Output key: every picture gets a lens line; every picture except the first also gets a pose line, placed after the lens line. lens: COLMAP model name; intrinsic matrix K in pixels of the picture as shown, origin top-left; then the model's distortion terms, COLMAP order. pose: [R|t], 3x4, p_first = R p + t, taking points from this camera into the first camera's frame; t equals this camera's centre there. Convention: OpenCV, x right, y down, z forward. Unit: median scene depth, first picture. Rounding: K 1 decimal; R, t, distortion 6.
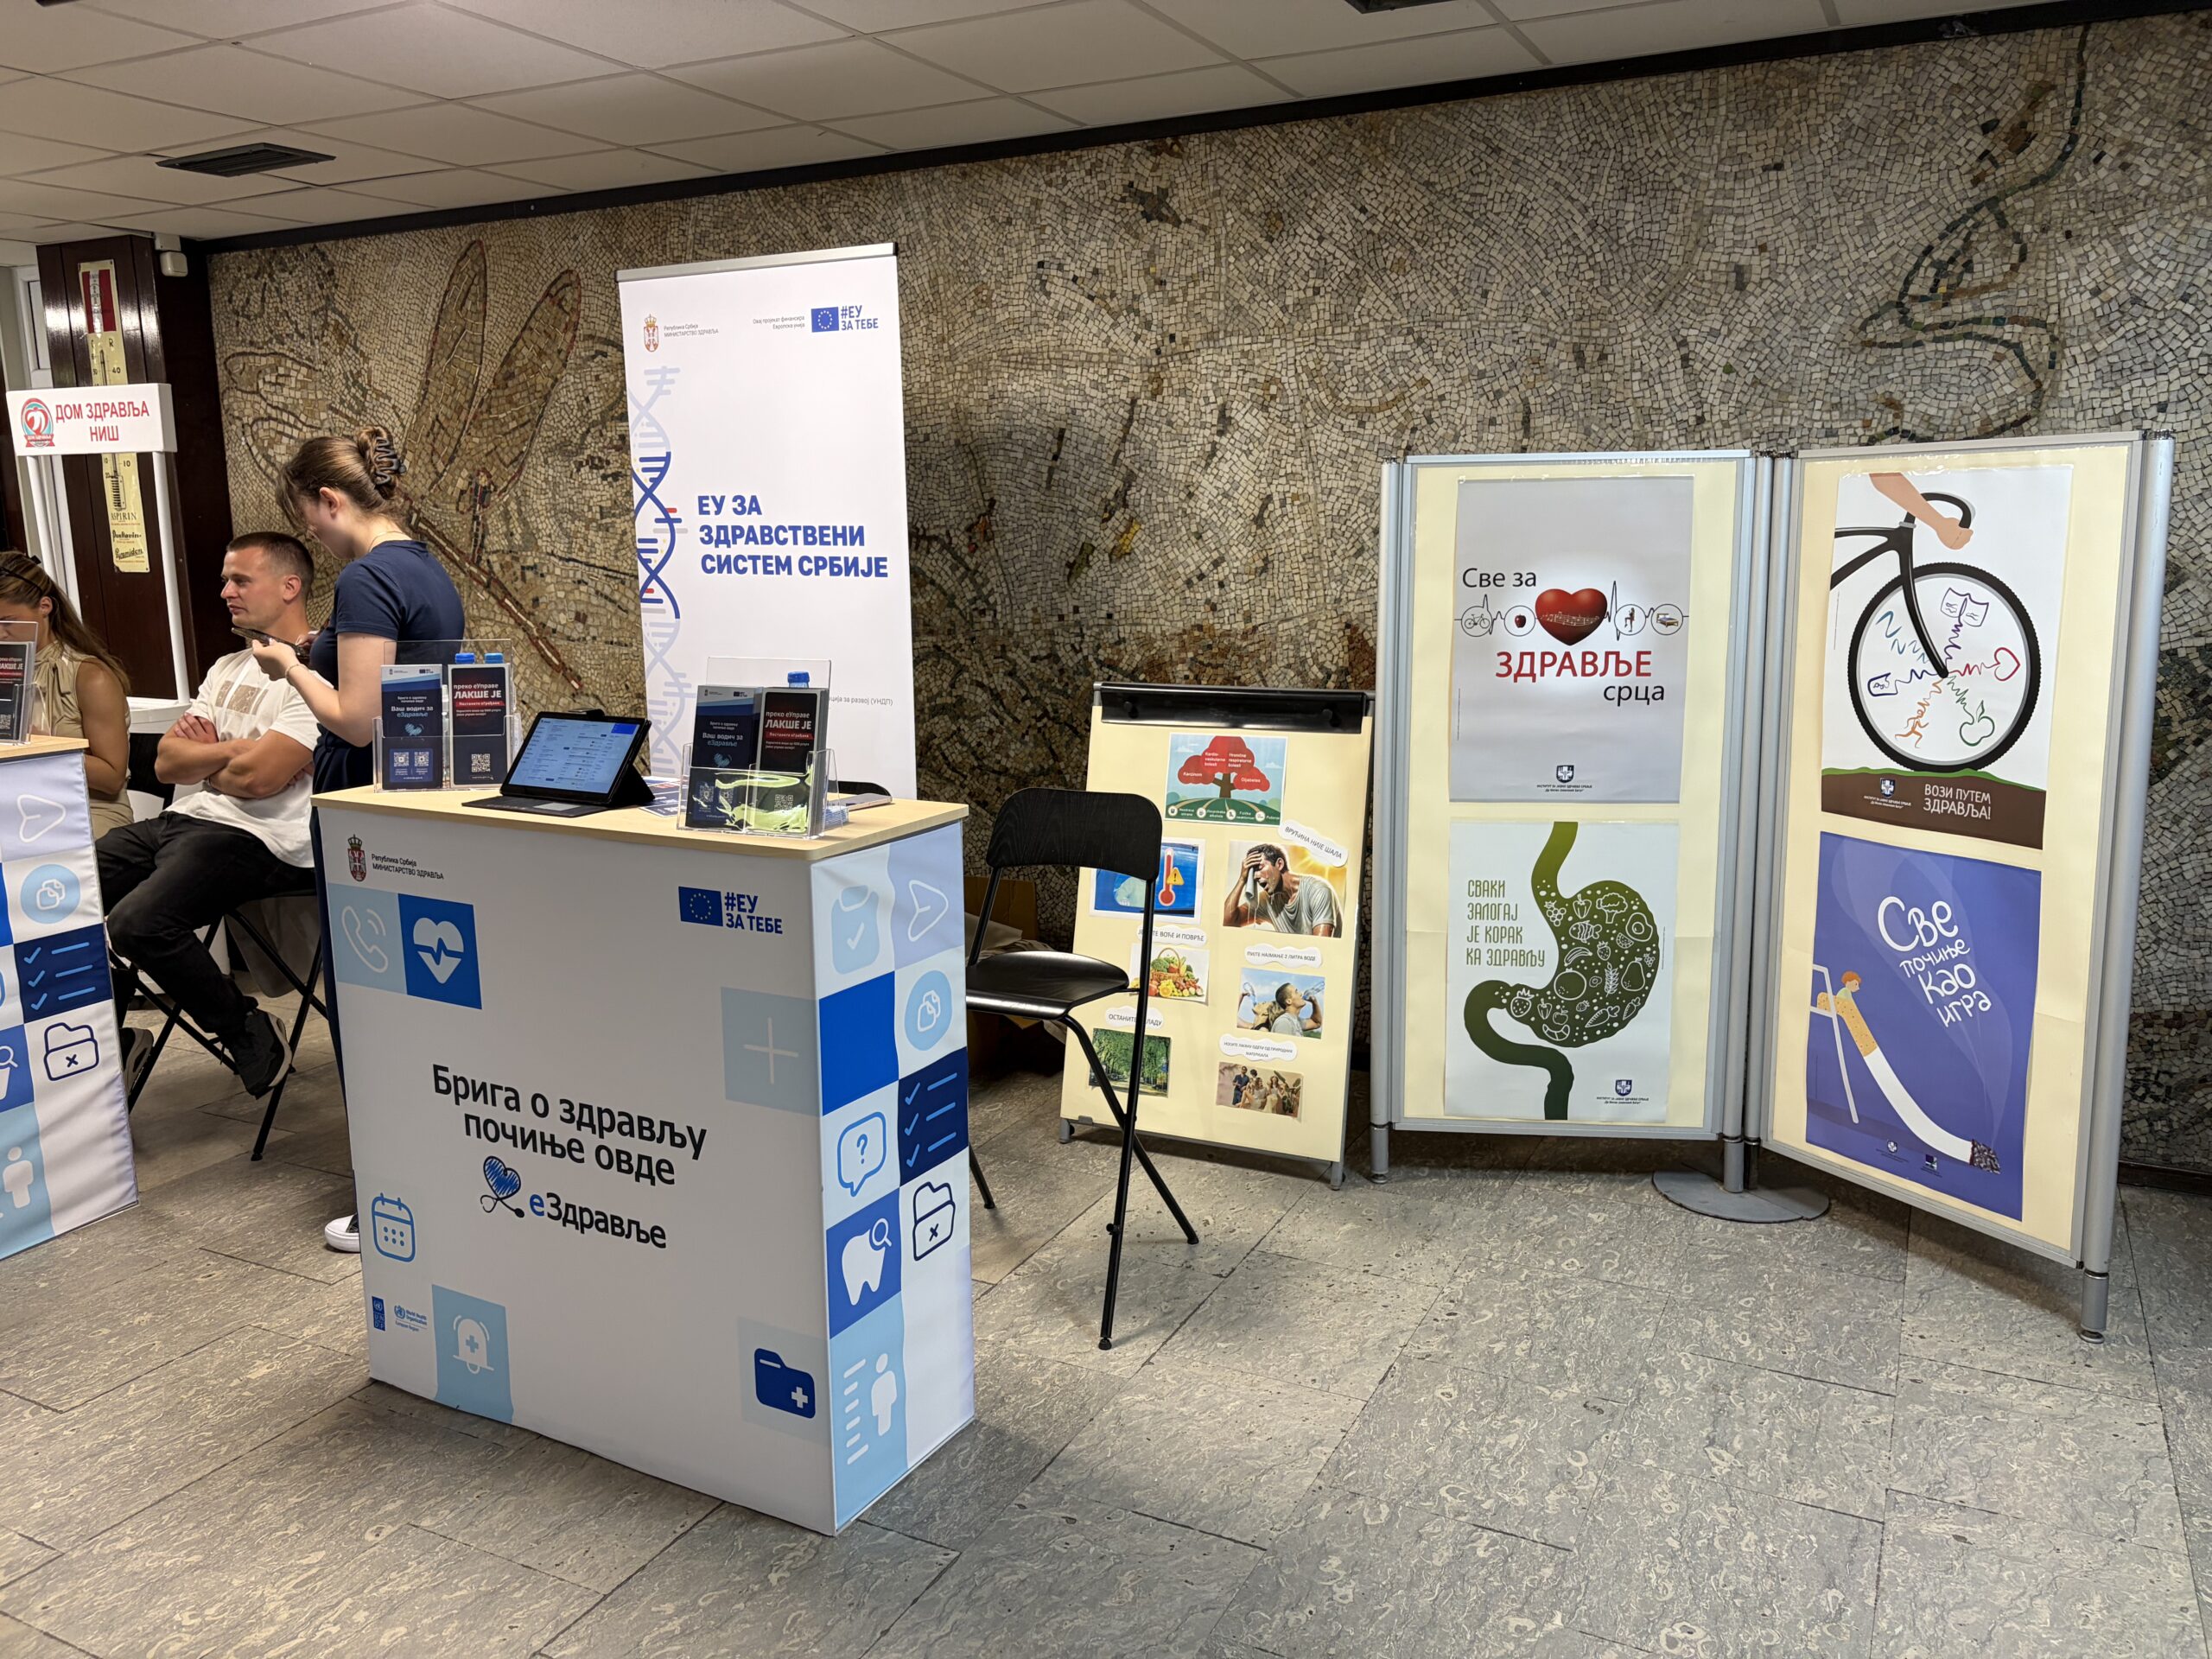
lens RADIAL K [[1662.2, 0, 1113.9], [0, 1662.2, 827.1], [0, 0, 1]] dist [0.059359, -0.068686]
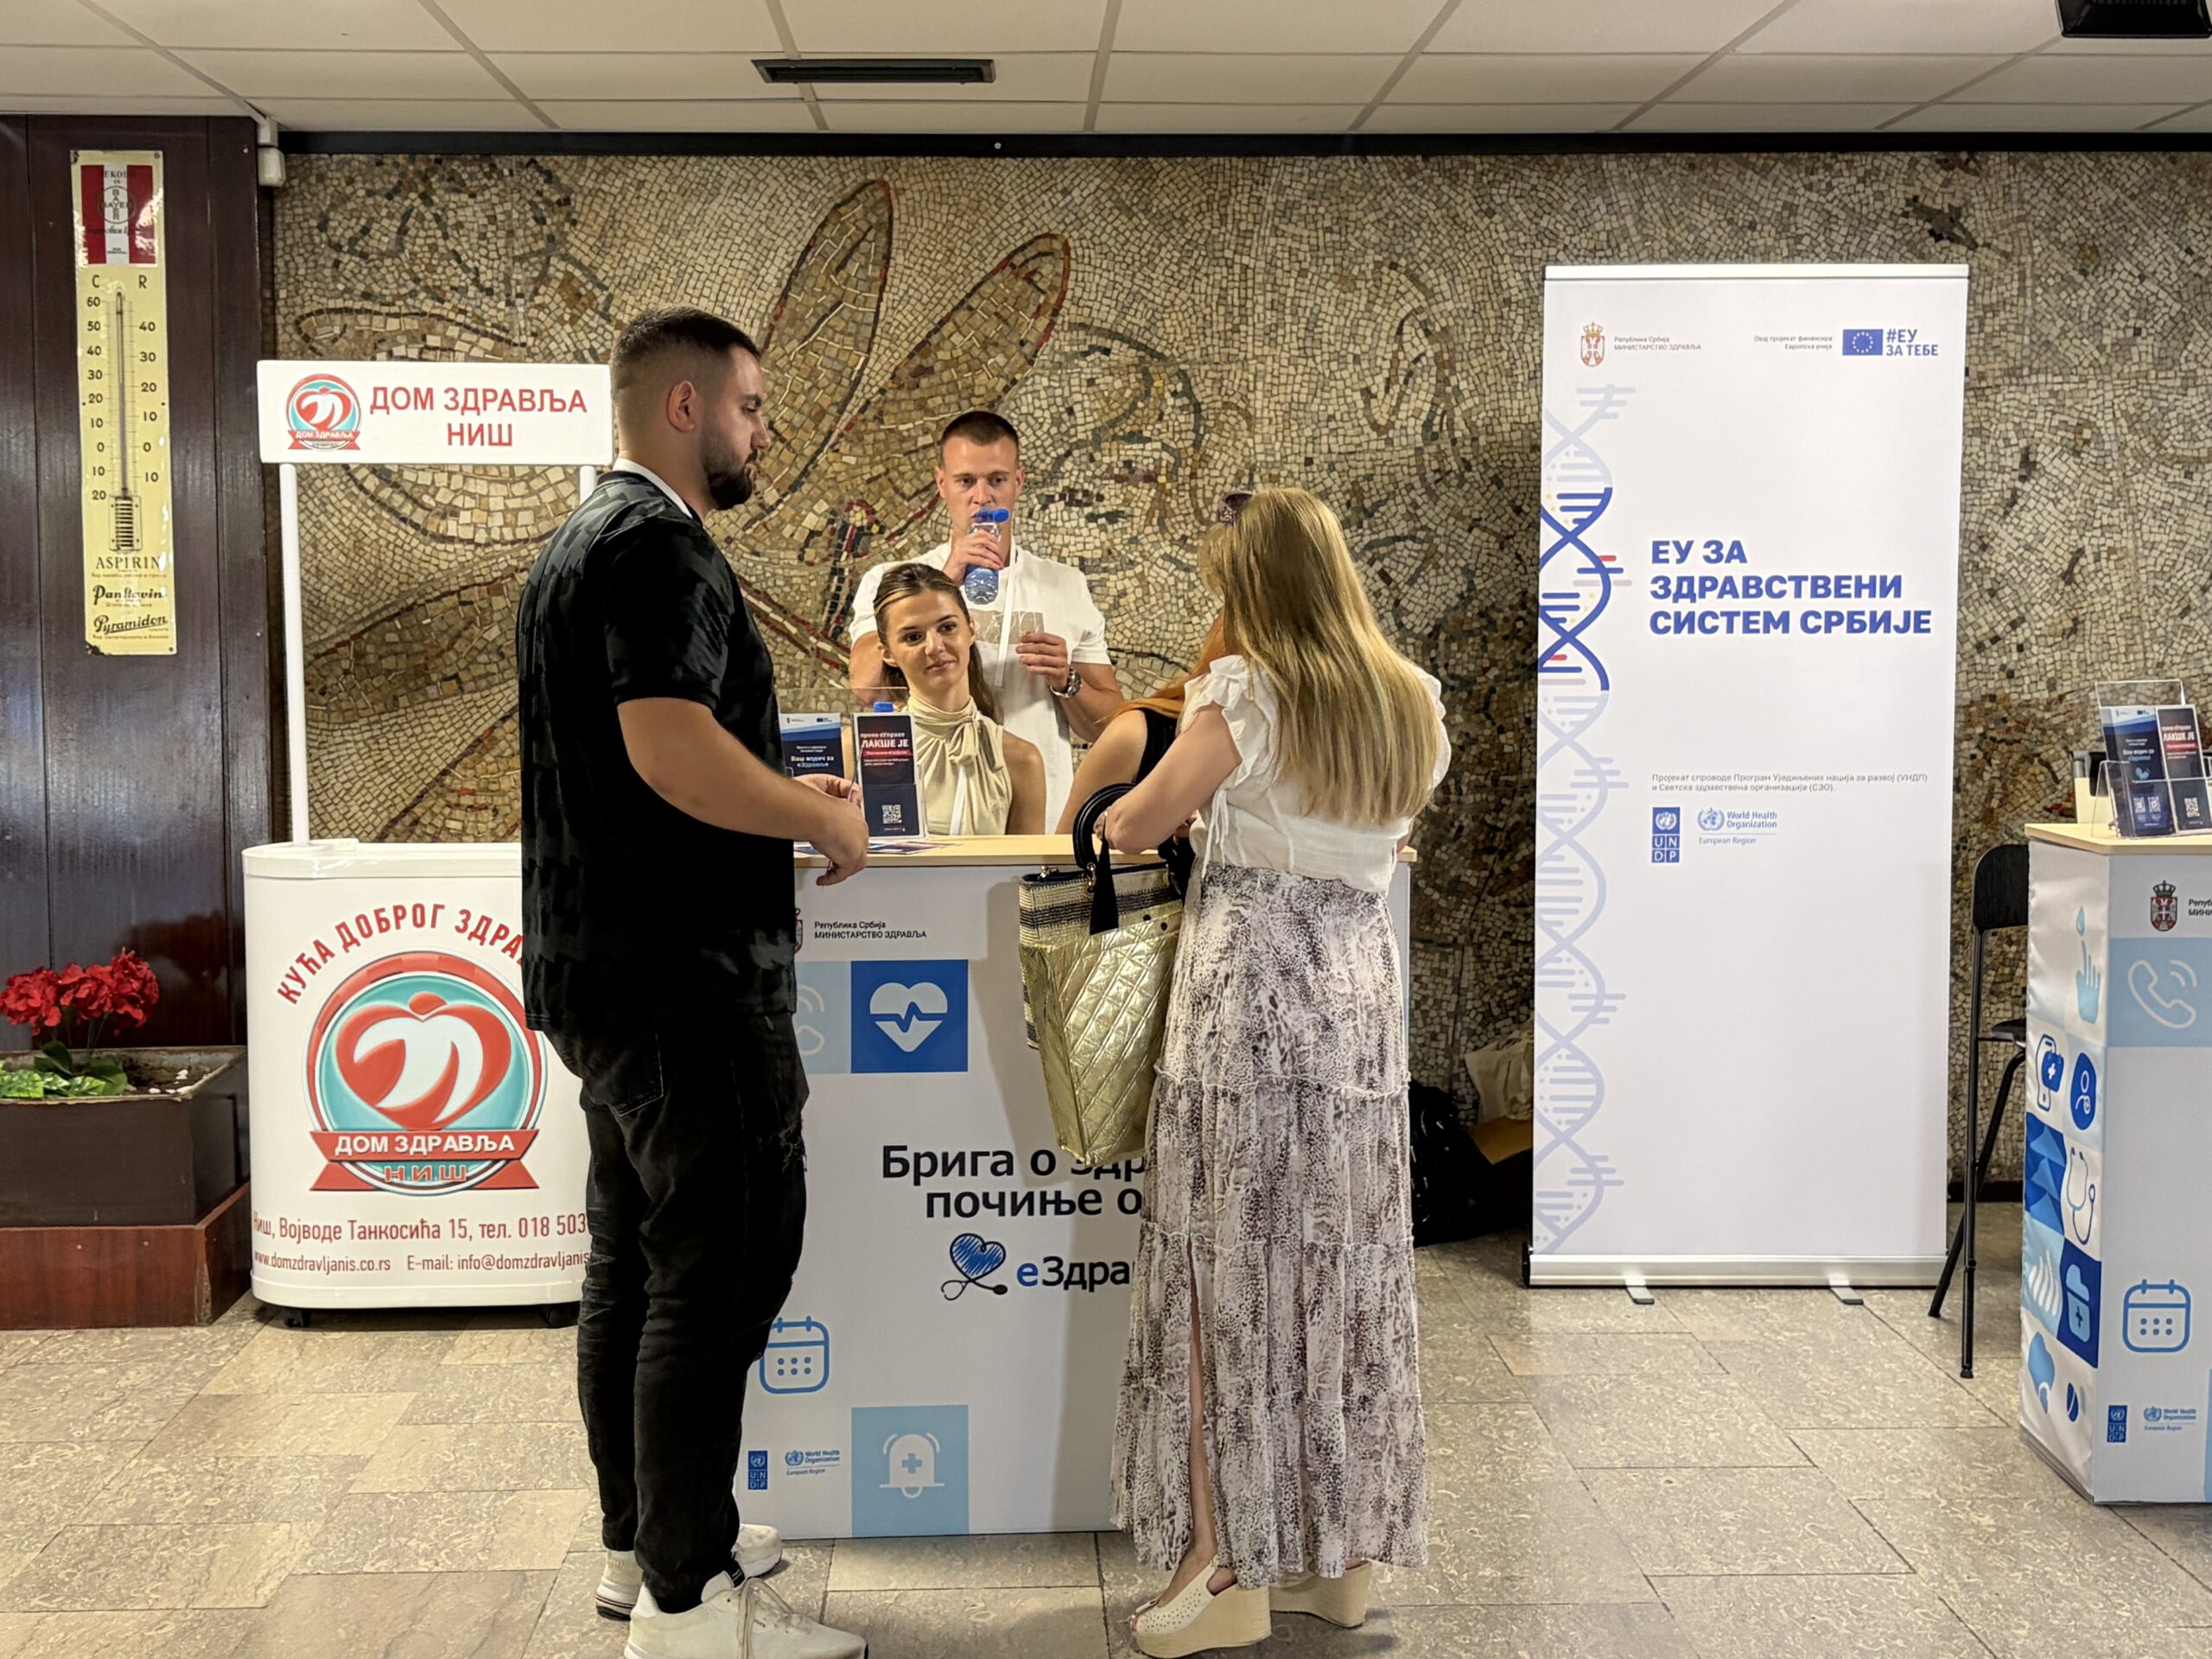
lens RADIAL K [[2949.2, 0, 1110.3], [0, 2949.2, 824.0], [0, 0, 1]] dist [0.242356, -0.919208]
pose [[0.872238, -0.028392, 0.488256, -1.332444], [0.083701, 0.992251, -0.091826, 0.057735], [-0.481866, 0.120961, 0.867856, -0.137091]]
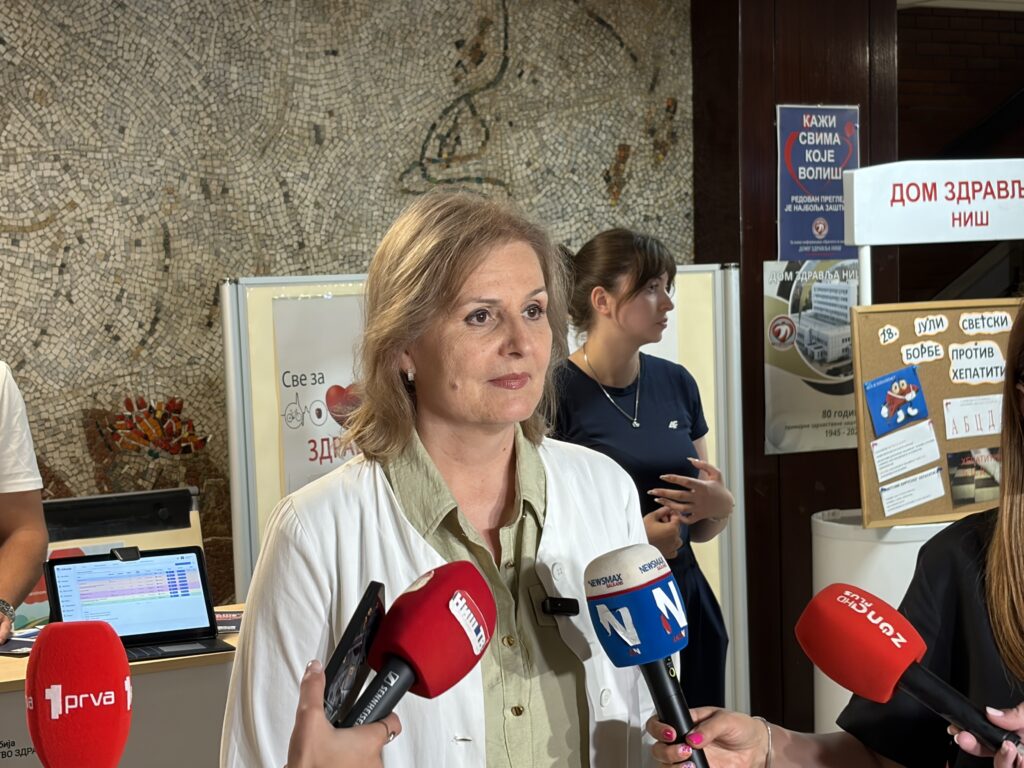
lens RADIAL K [[2079.4, 0, 500.2], [0, 2079.4, 381.9], [0, 0, 1]] dist [0.292626, -1.382379]
pose [[0.519898, -0.053929, 0.852525, -0.903933], [0.178180, 0.982899, -0.046484, -0.050376], [-0.835439, 0.176069, 0.520616, 0.109269]]
